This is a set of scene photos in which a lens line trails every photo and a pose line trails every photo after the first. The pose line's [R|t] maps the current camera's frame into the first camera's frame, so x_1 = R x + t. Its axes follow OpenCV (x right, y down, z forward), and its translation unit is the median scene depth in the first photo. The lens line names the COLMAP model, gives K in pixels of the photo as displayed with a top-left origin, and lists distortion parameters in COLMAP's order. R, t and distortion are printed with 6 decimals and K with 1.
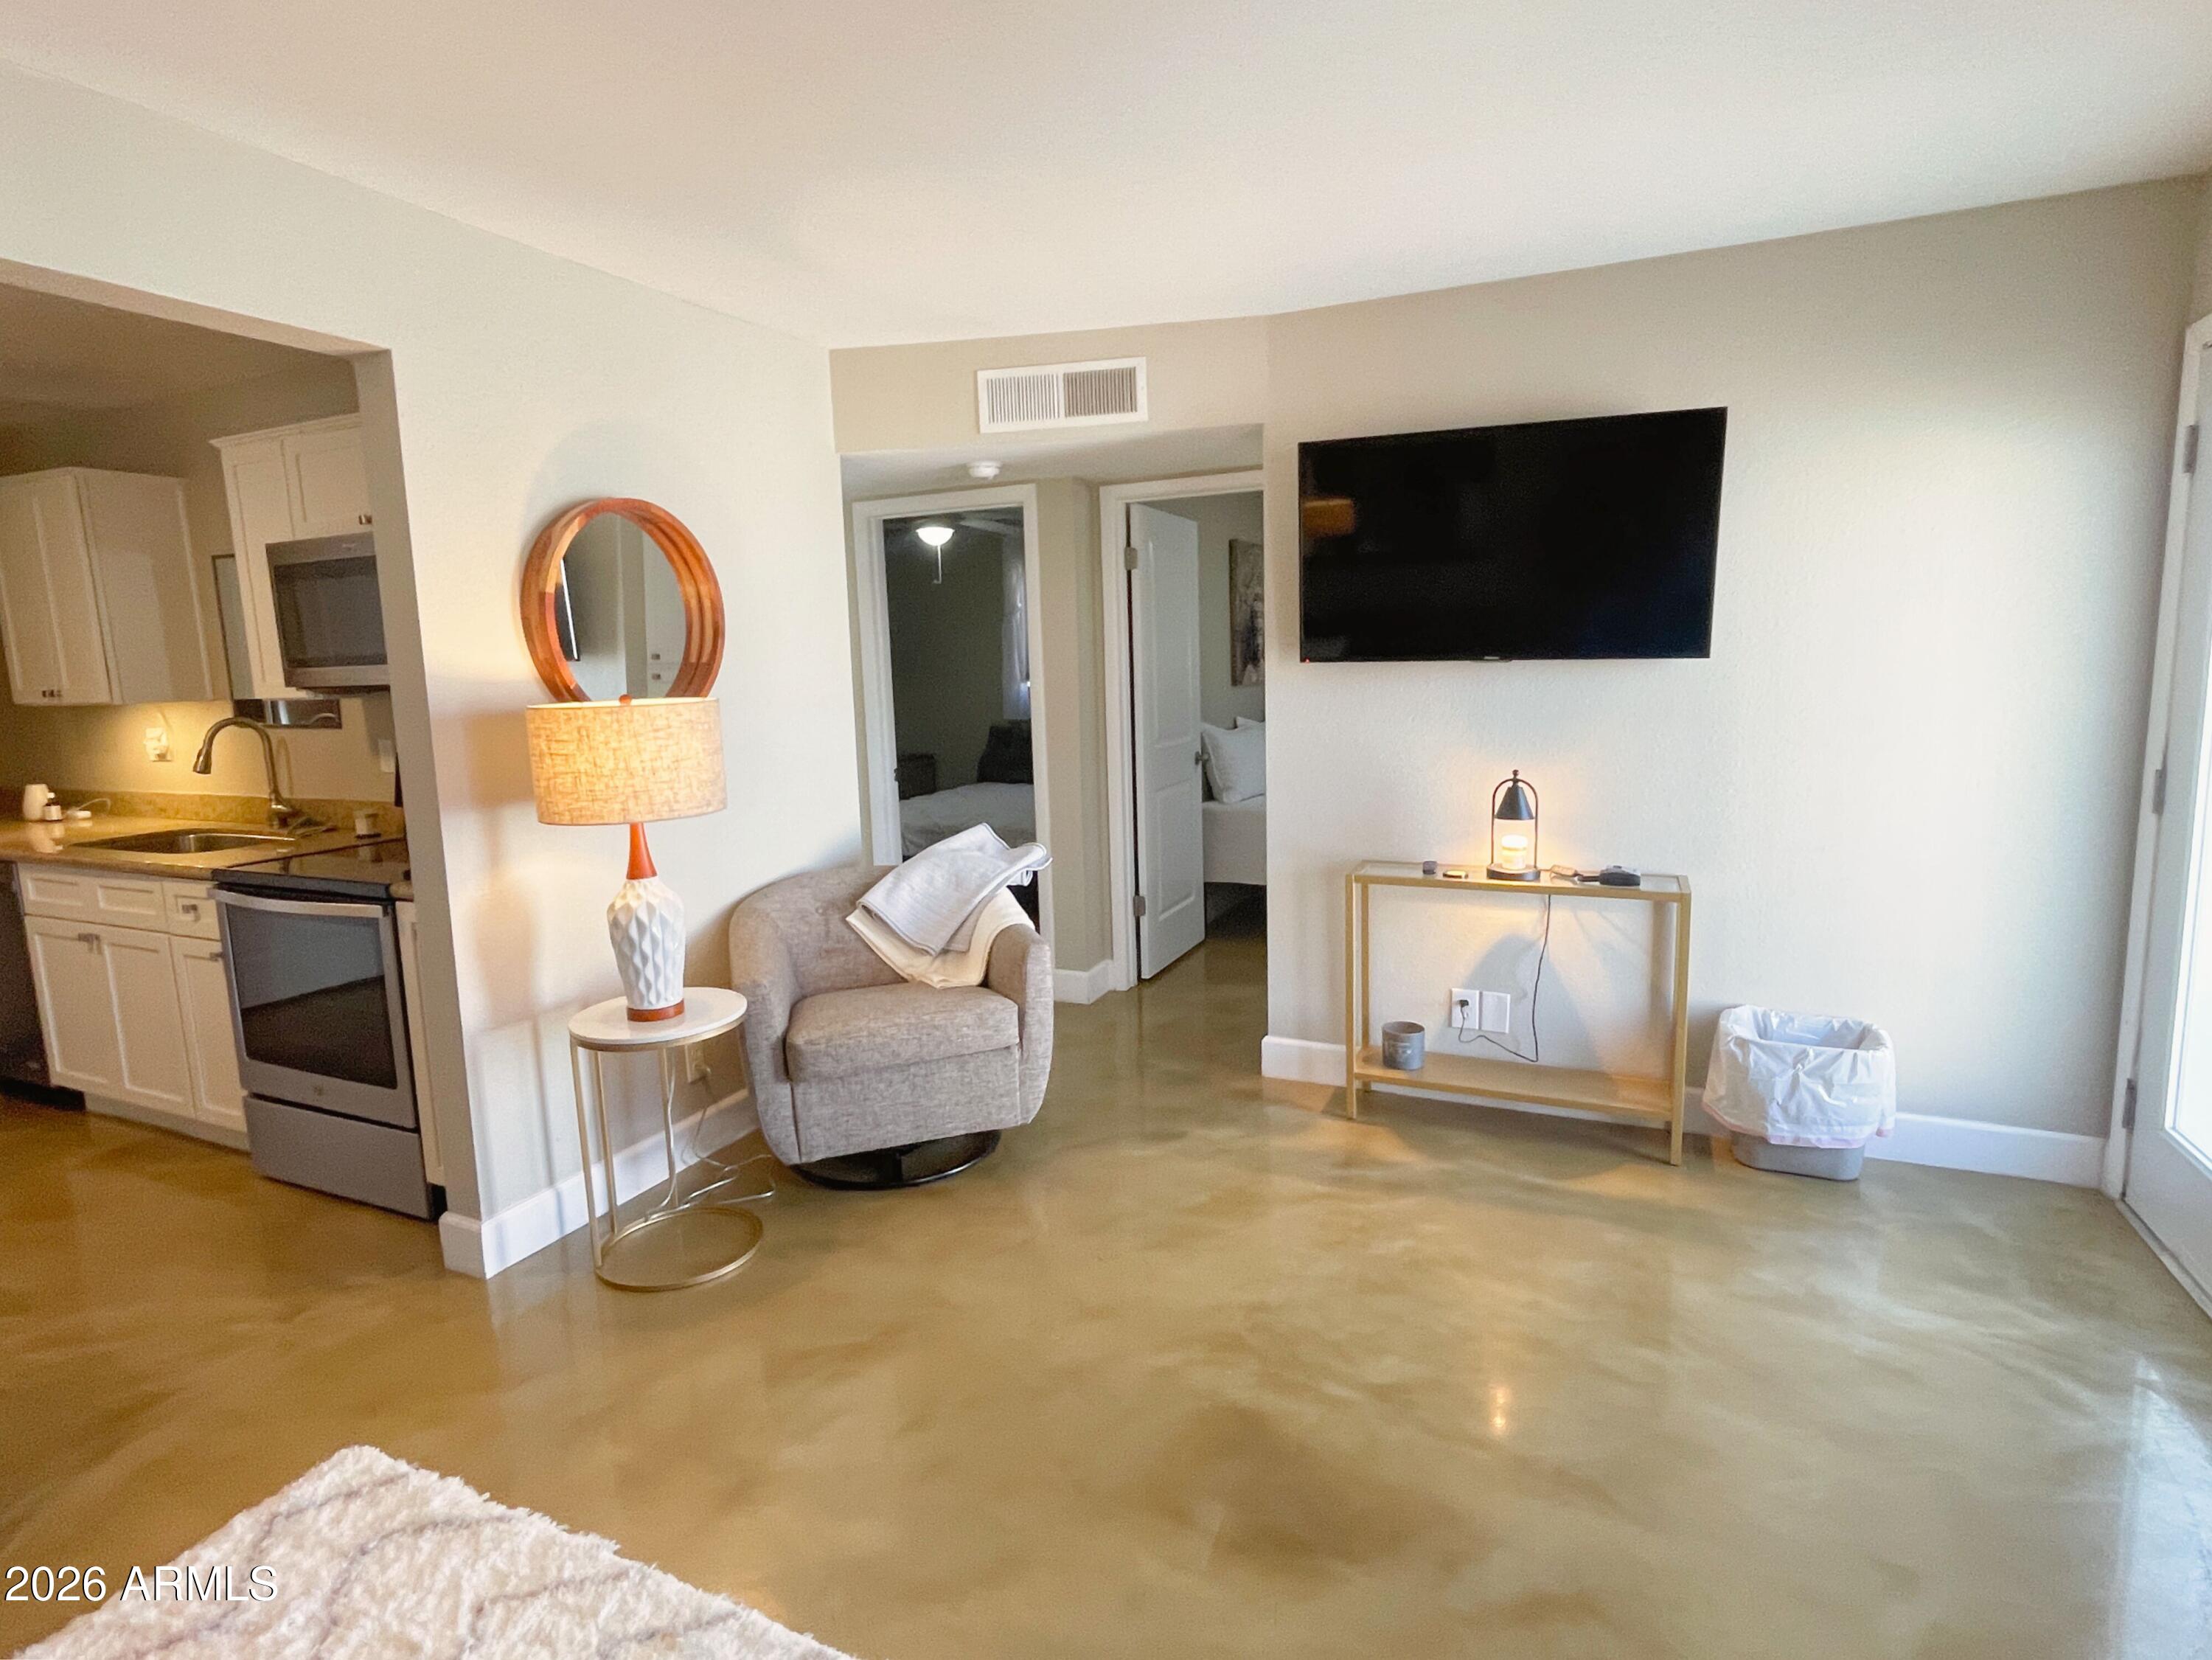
lens RADIAL K [[1131.5, 0, 1115.0], [0, 1131.5, 831.2], [0, 0, 1]] dist [0.000239, 0.000184]
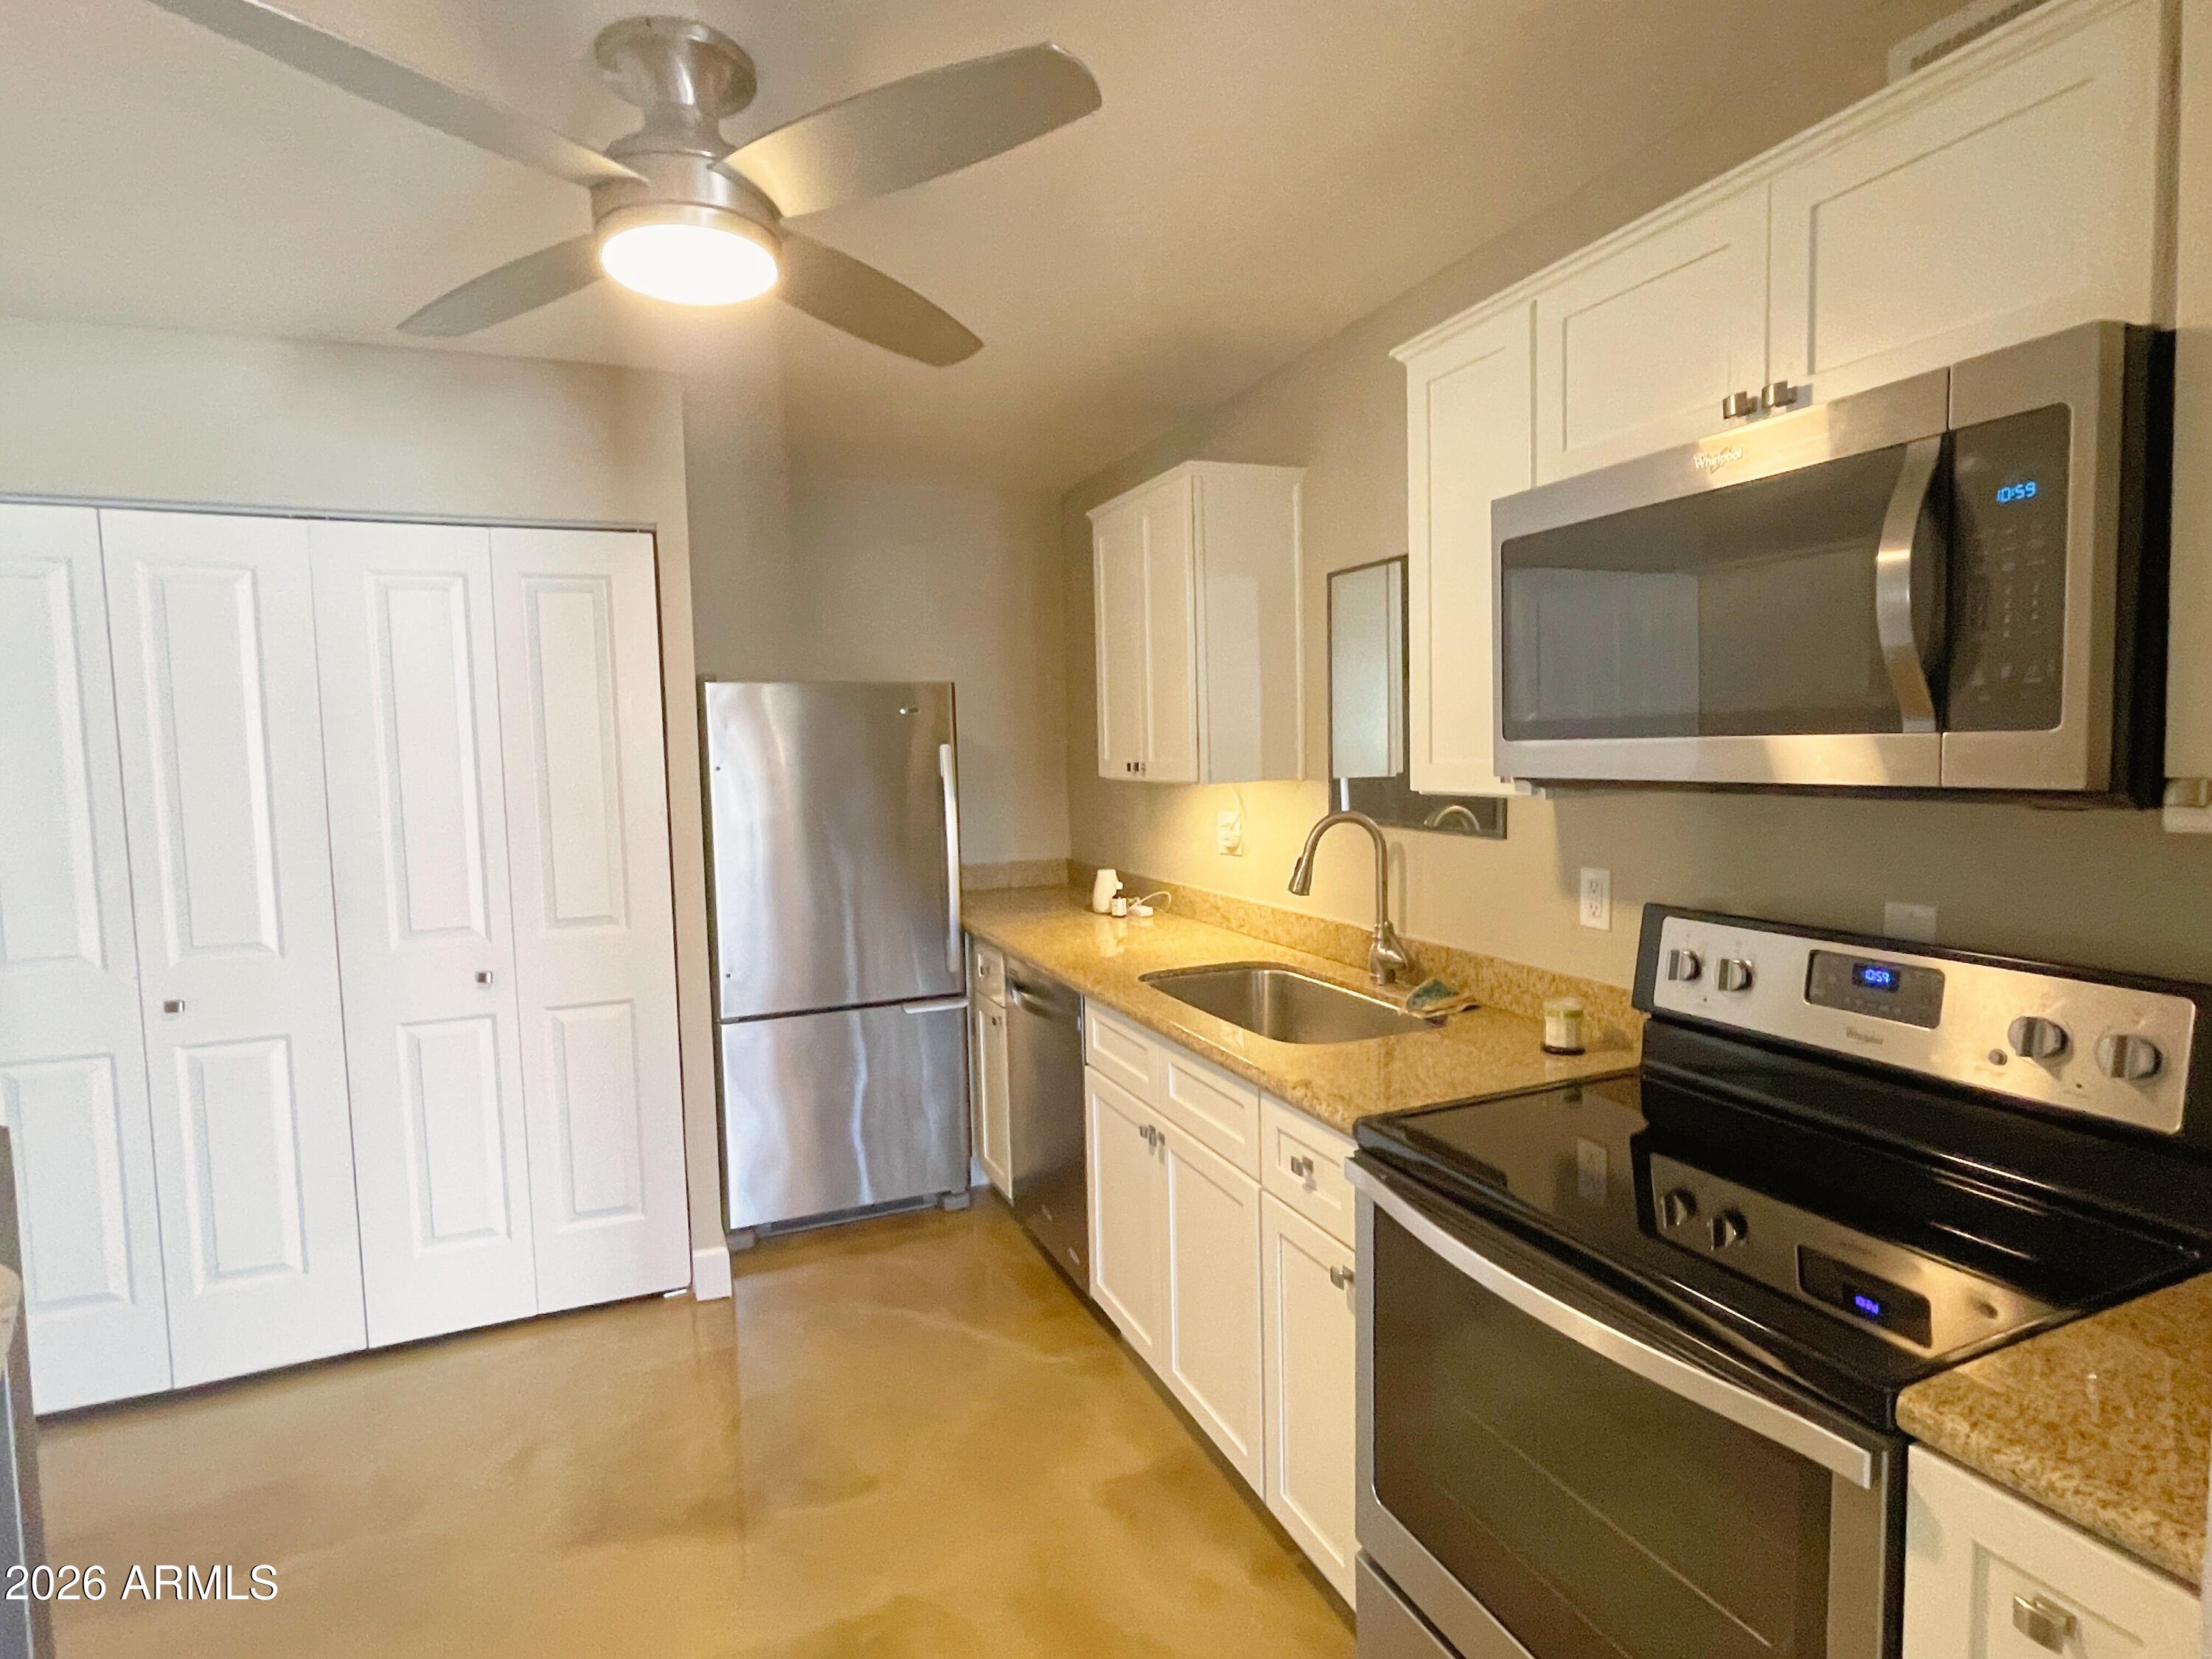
lens RADIAL K [[1131.4, 0, 1124.9], [0, 1131.4, 823.5], [0, 0, 1]] dist [0.000239, 0.000184]
pose [[0.743593, 0.055209, -0.666349, -0.481890], [-0.092127, 0.995540, -0.020323, -0.075131], [0.662255, 0.076500, 0.745363, 0.475103]]
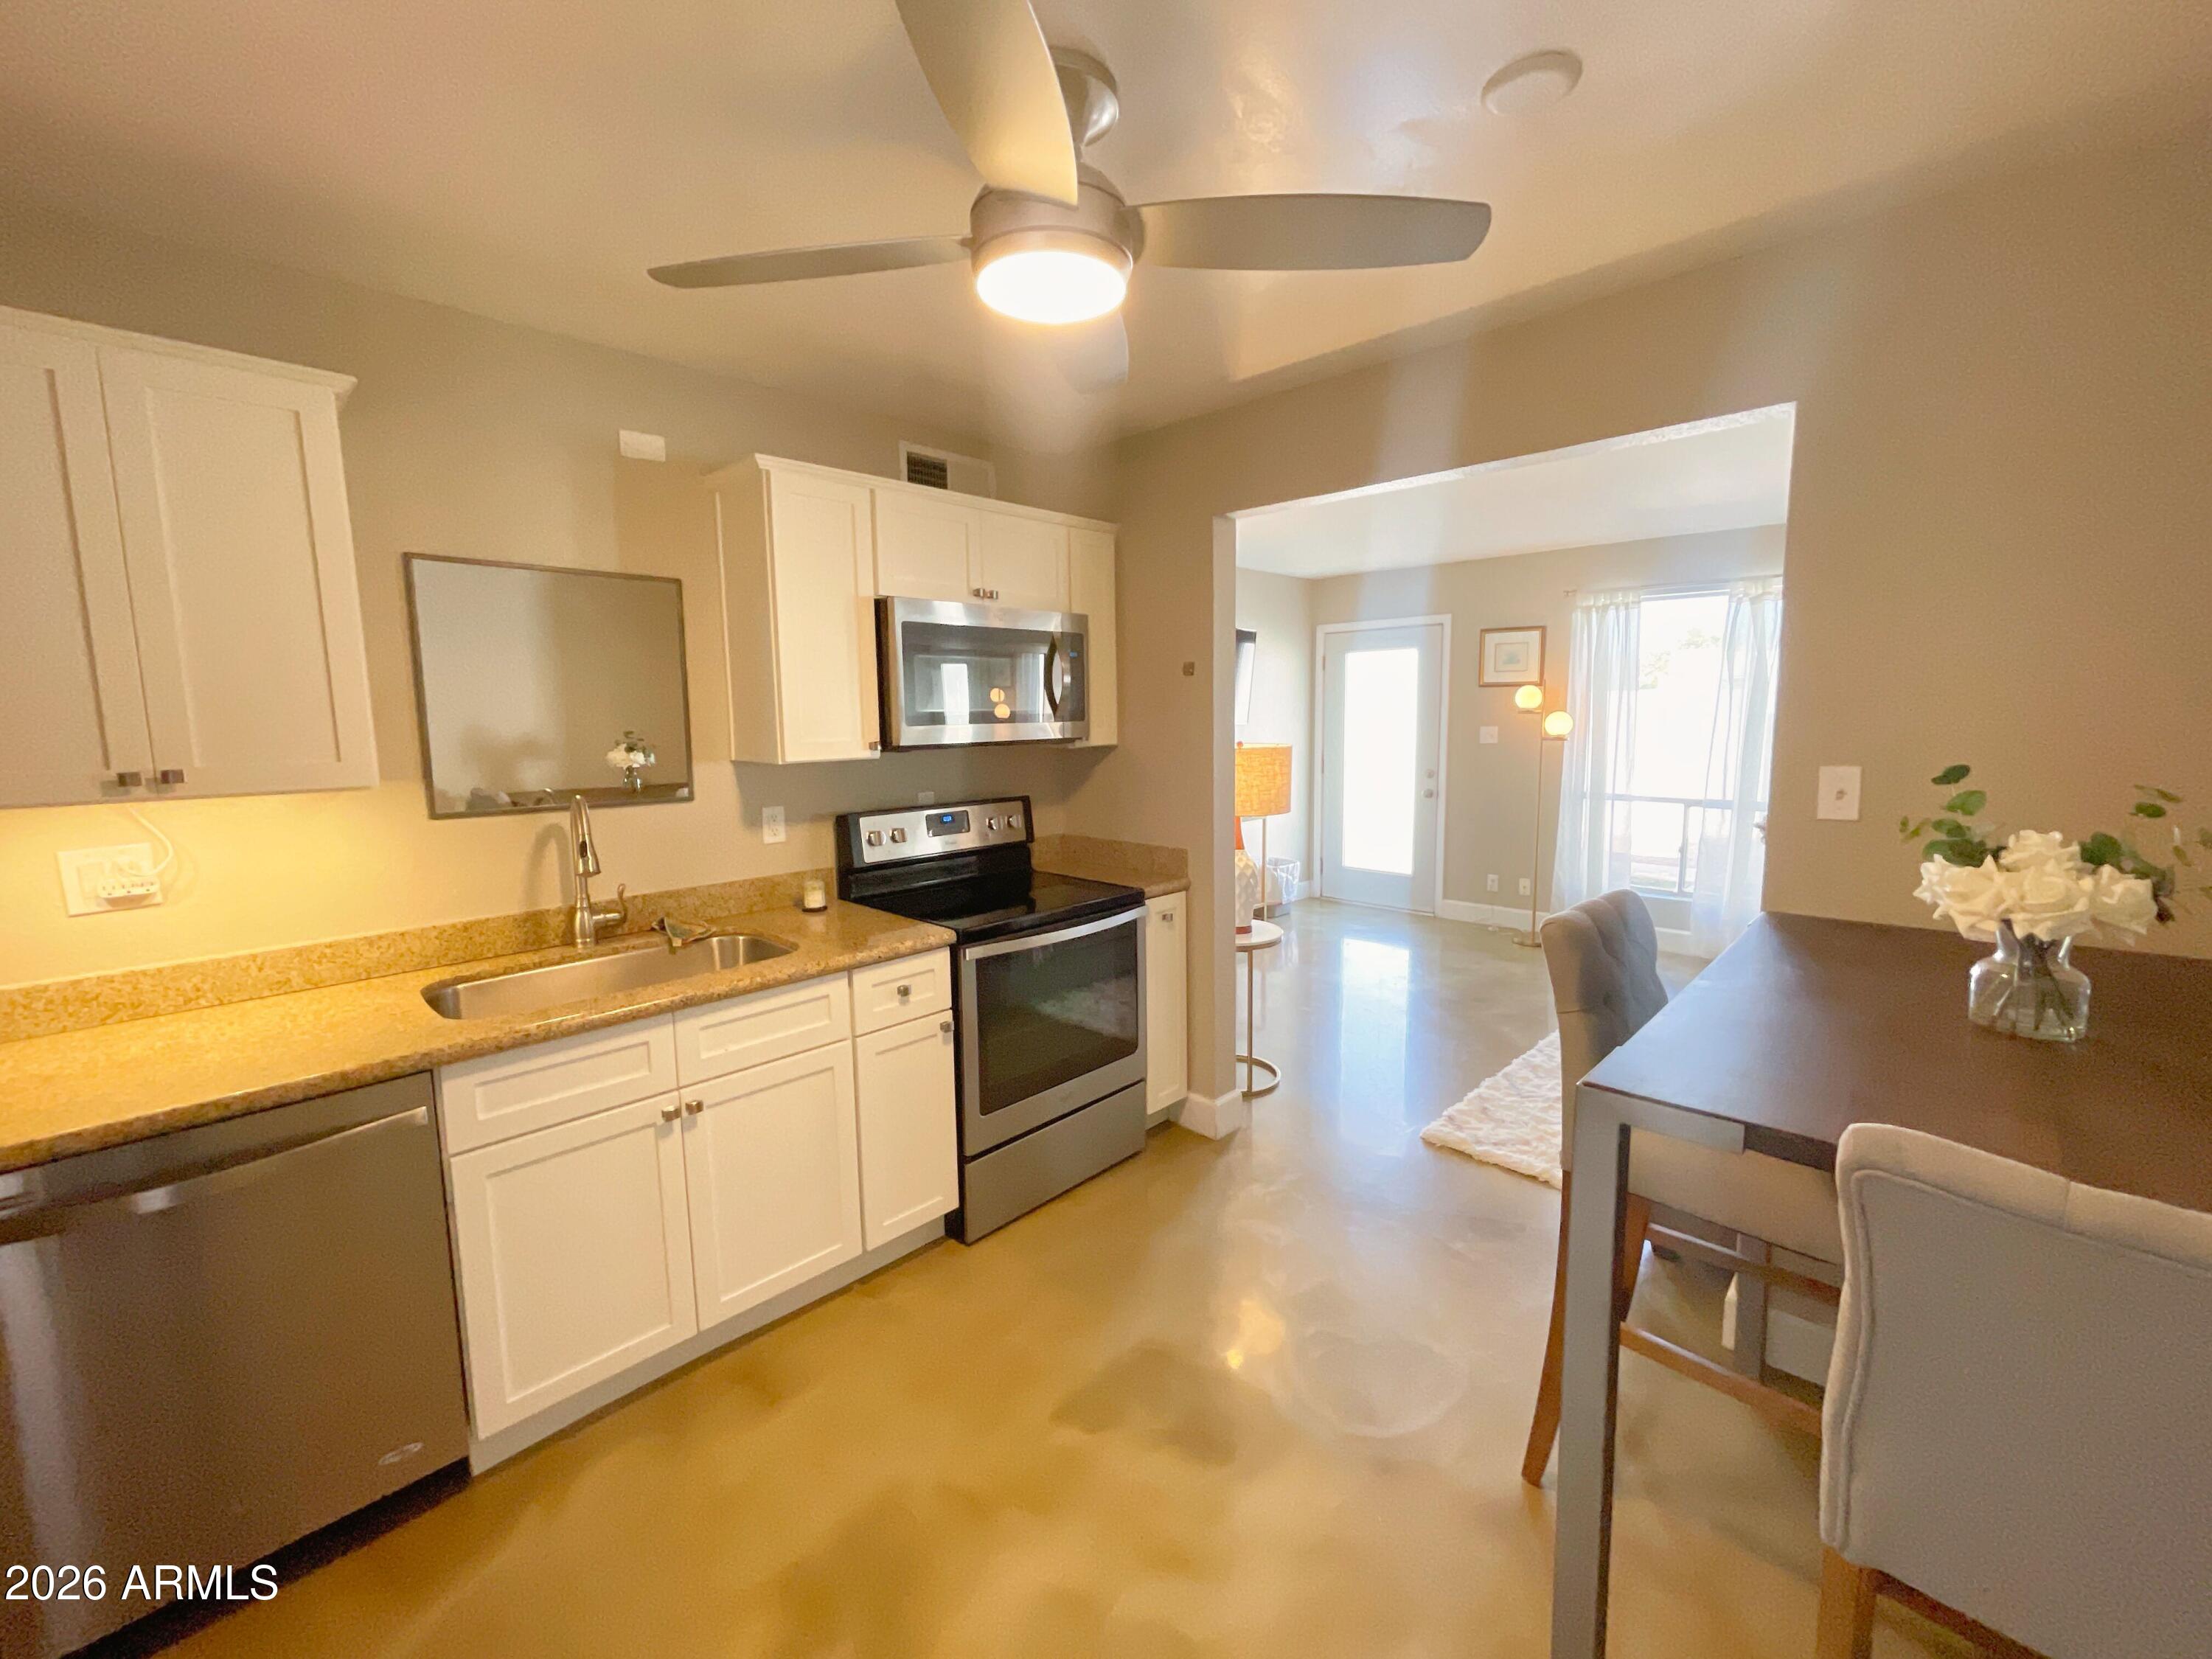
lens RADIAL K [[909.0, 0, 1092.6], [0, 909.0, 822.6], [0, 0, 1]] dist [-0.010029, -0.000147]
pose [[0.339193, -0.096009, 0.935805, -1.318957], [0.141430, 0.988676, 0.050171, -0.073260], [-0.930025, 0.115333, 0.348931, 0.550321]]
